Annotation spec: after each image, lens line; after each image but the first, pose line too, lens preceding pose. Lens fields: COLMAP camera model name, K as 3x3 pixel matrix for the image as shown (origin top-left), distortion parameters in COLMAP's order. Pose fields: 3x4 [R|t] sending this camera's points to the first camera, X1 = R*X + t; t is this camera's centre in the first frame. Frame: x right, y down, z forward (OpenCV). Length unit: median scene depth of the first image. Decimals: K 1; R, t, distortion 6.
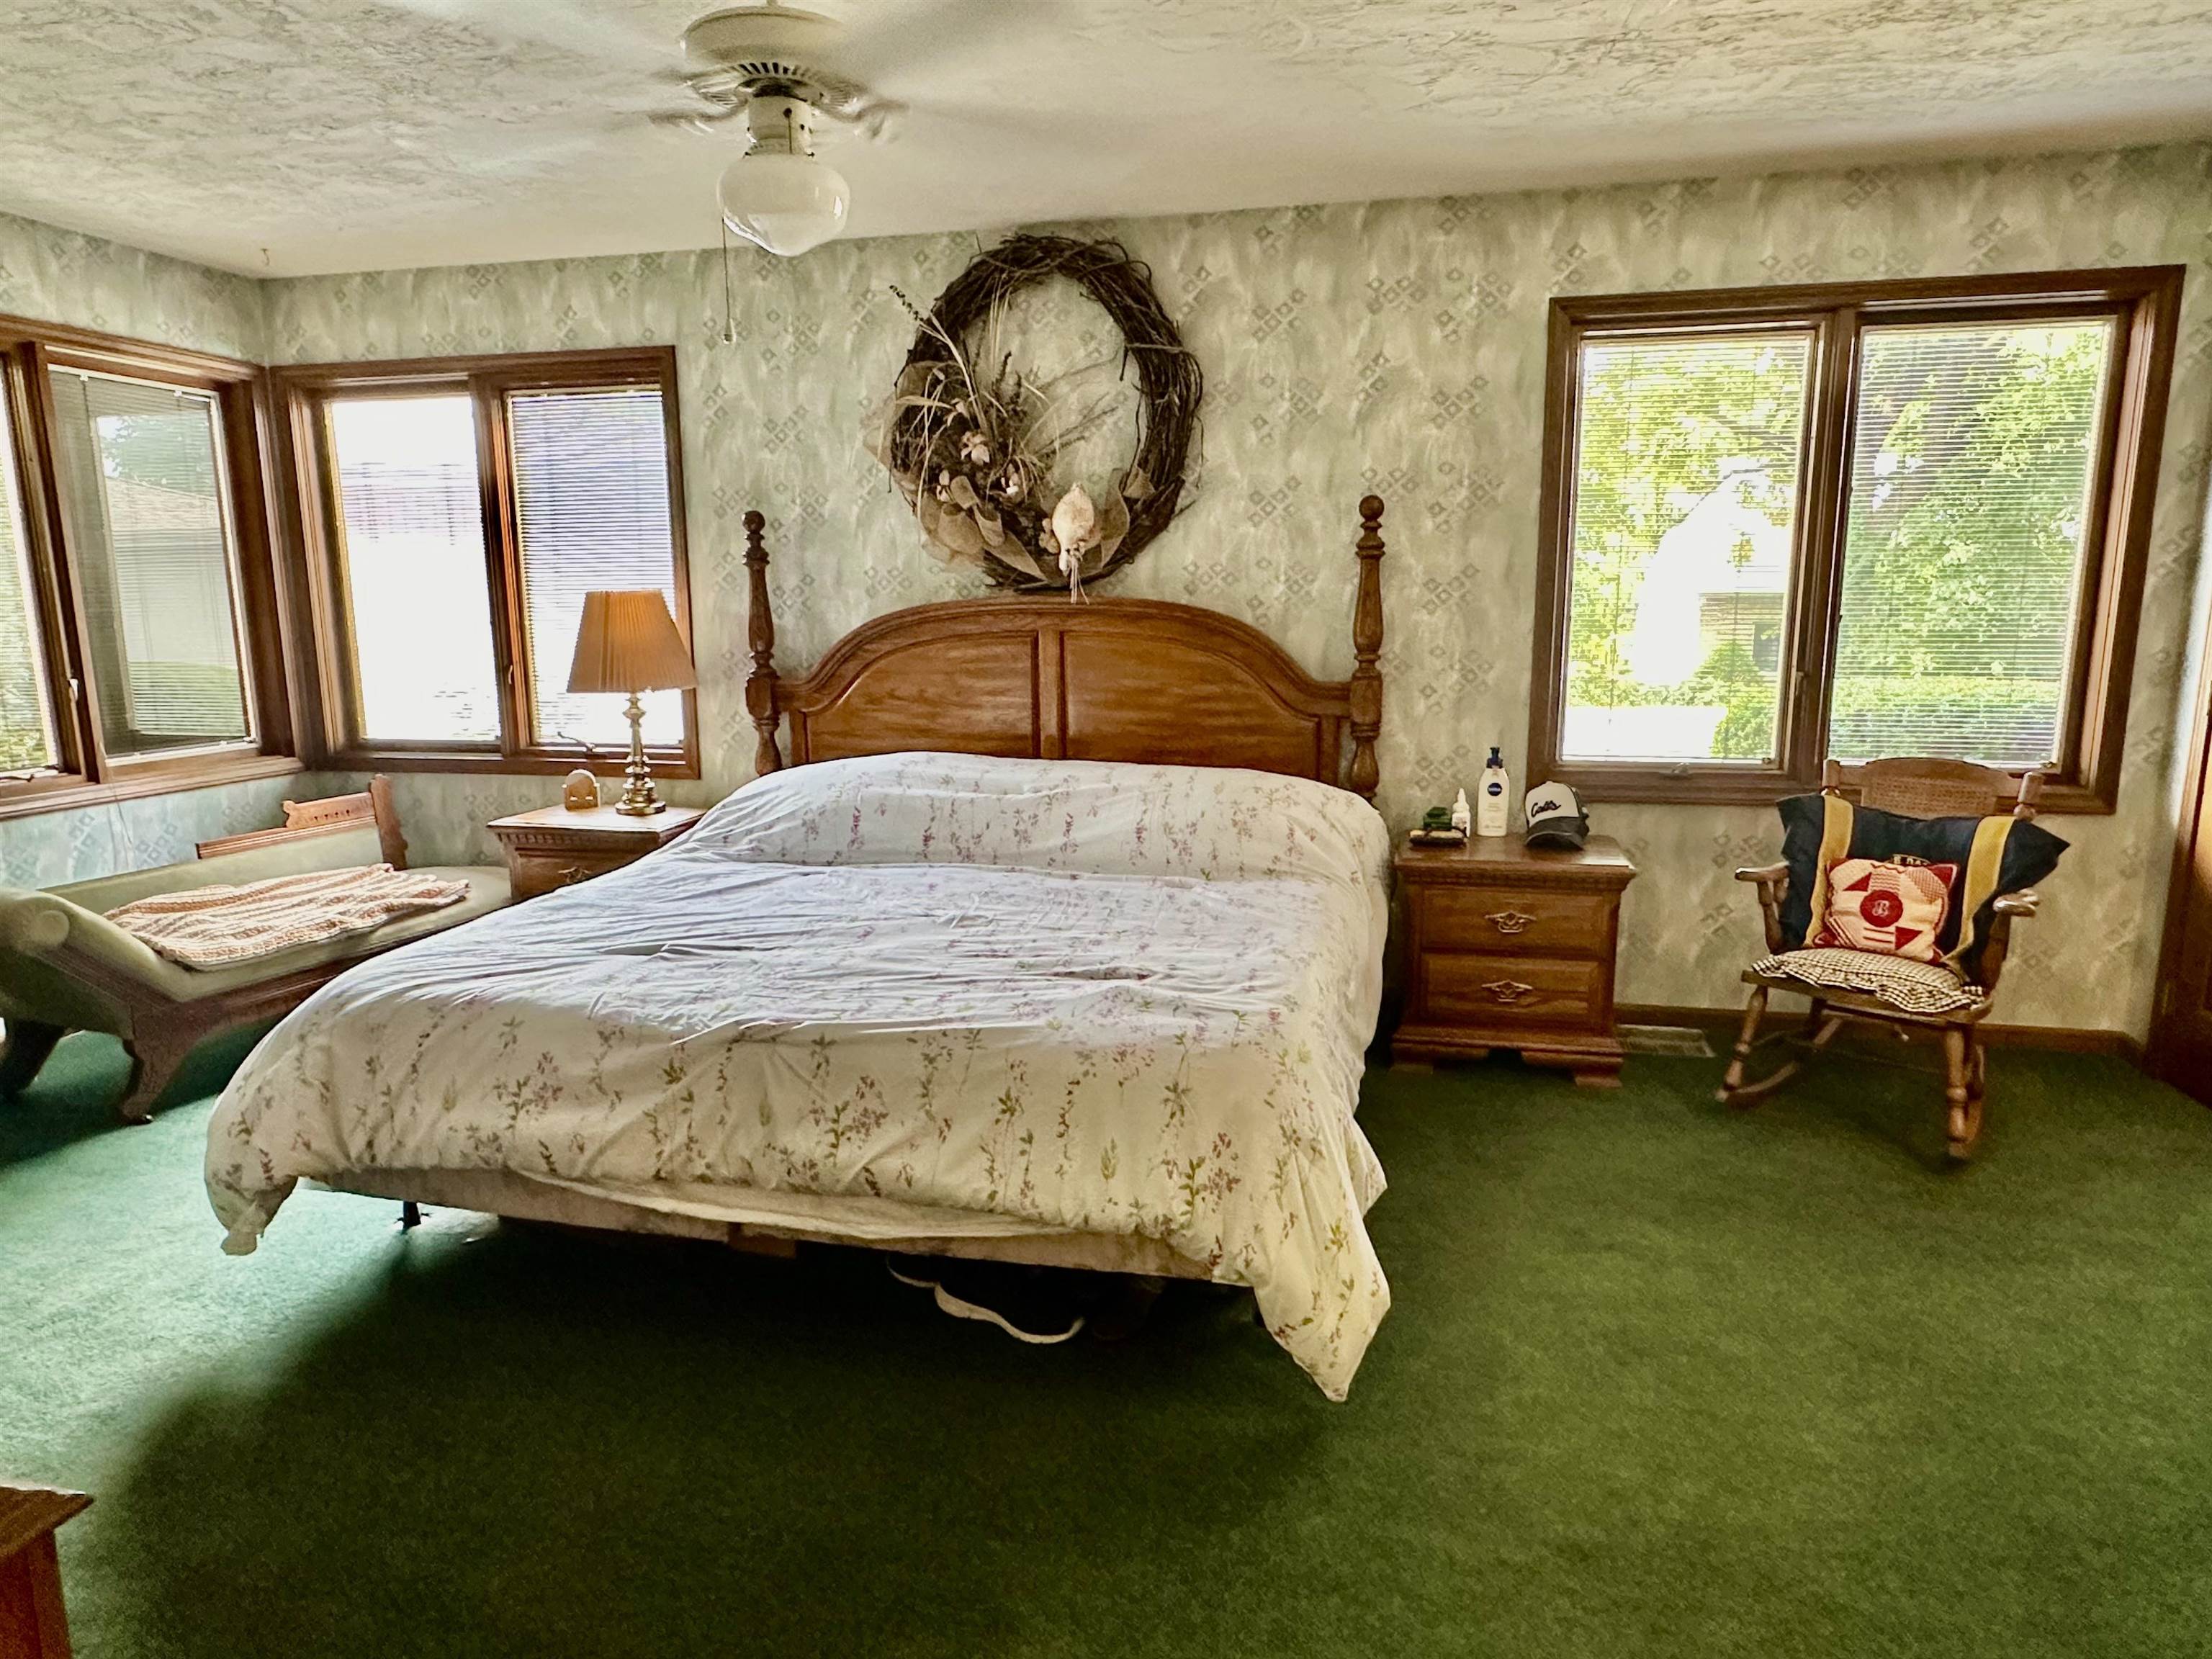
lens RADIAL K [[1343.4, 0, 1108.8], [0, 1343.4, 833.4], [0, 0, 1]] dist [-0.016202, 0.008991]
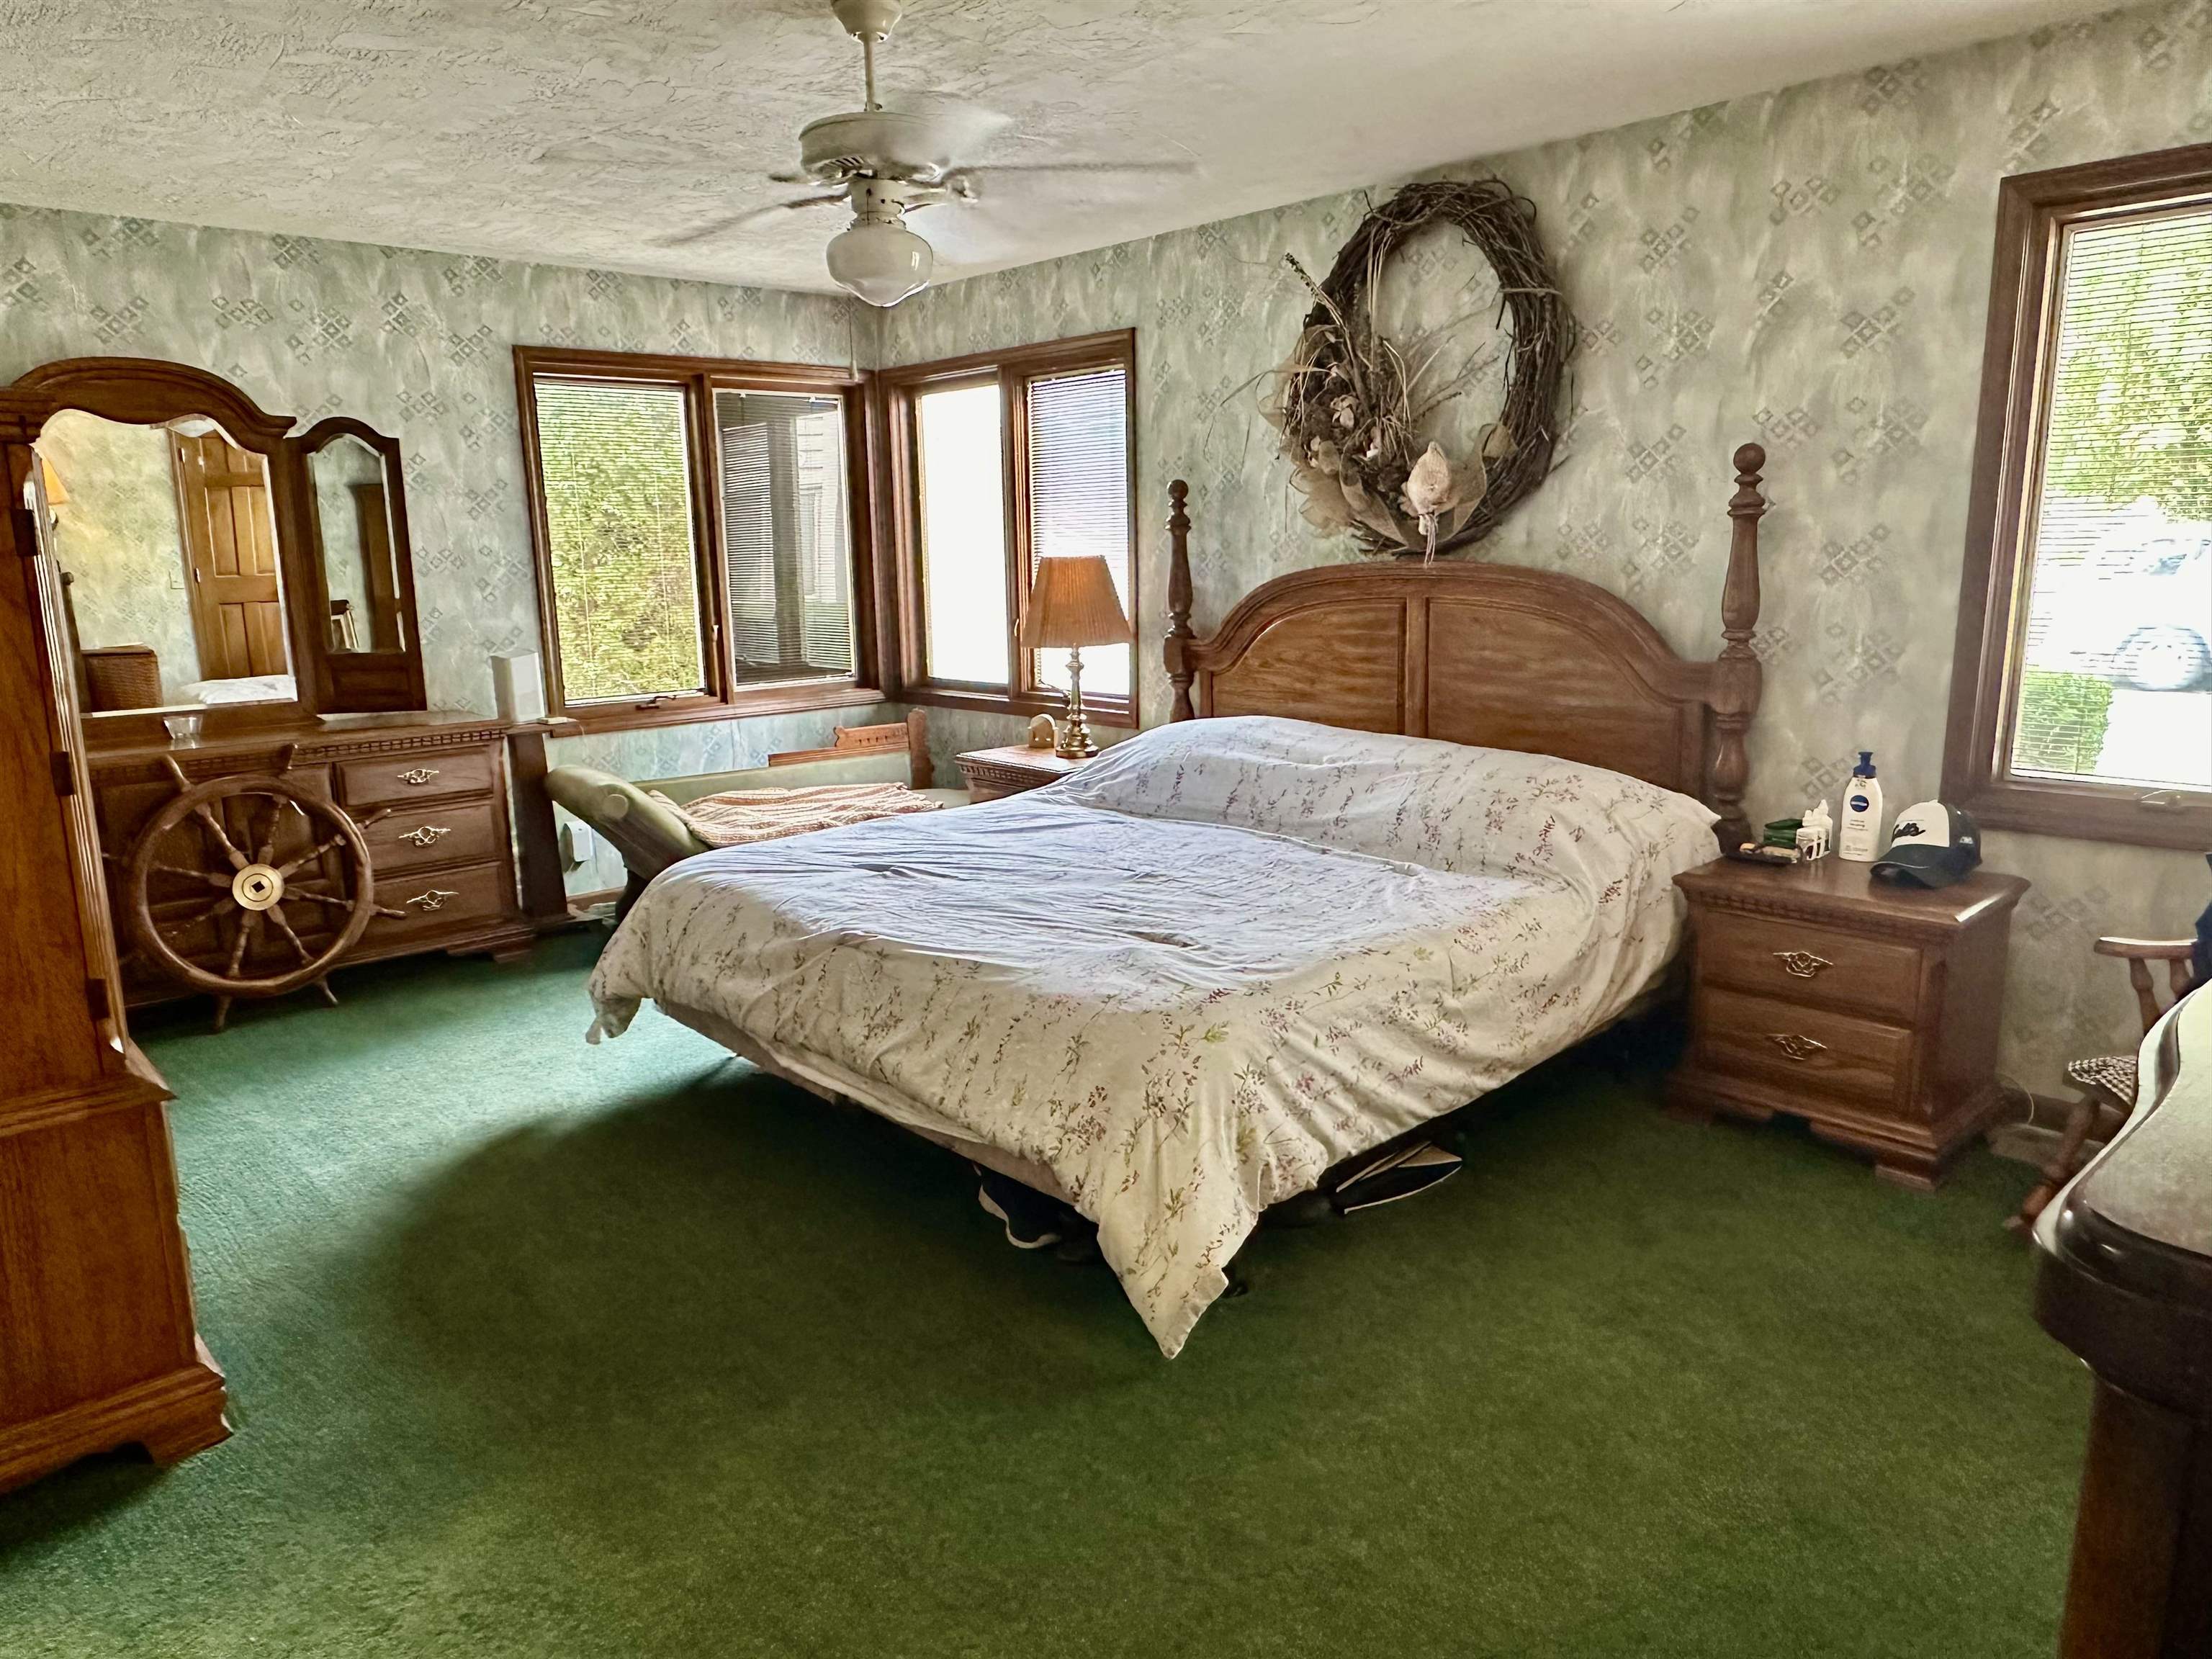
lens RADIAL K [[1468.1, 0, 1106.2], [0, 1468.1, 832.1], [0, 0, 1]] dist [-0.016776, 0.007577]
pose [[0.820569, 0.102154, -0.562344, 0.402850], [-0.083650, 0.994768, 0.058646, -0.028678], [0.565393, -0.001083, 0.824821, 0.010429]]
